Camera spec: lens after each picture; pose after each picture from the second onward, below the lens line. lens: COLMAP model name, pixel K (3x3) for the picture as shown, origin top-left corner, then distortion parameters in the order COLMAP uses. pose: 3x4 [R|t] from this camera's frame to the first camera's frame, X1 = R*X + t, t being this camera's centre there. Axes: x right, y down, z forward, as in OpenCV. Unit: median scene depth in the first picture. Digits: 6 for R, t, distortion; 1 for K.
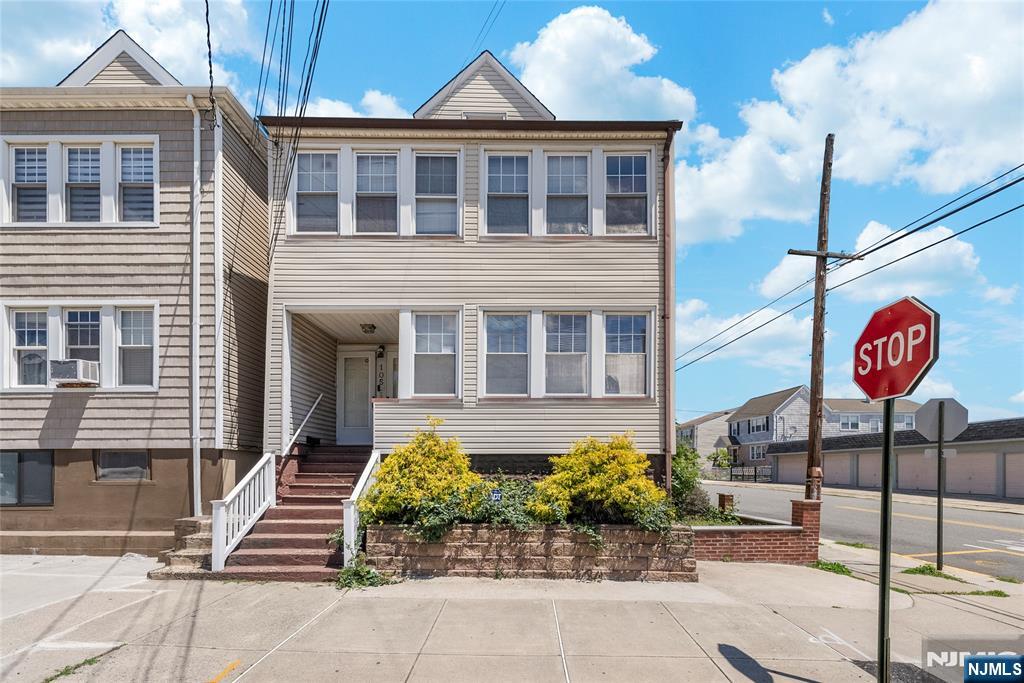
lens RADIAL K [[460.4, 0, 511.6], [0, 460.4, 463.6], [0, 0, 1]] dist [0.001349, -0.000052]
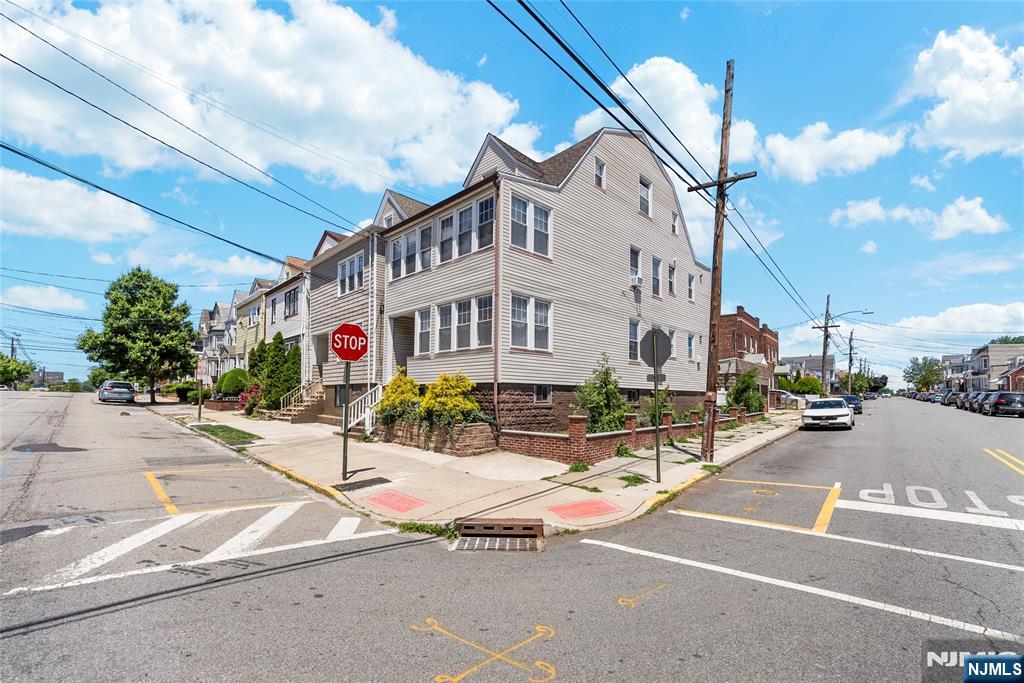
lens RADIAL K [[404.6, 0, 512.5], [0, 404.6, 390.5], [0, 0, 1]] dist [-0.001650, -0.000129]
pose [[0.733073, -0.000773, -0.680149, 1.243293], [-0.001909, 0.999993, -0.003195, 0.009947], [0.680147, 0.003641, 0.733067, 0.020969]]
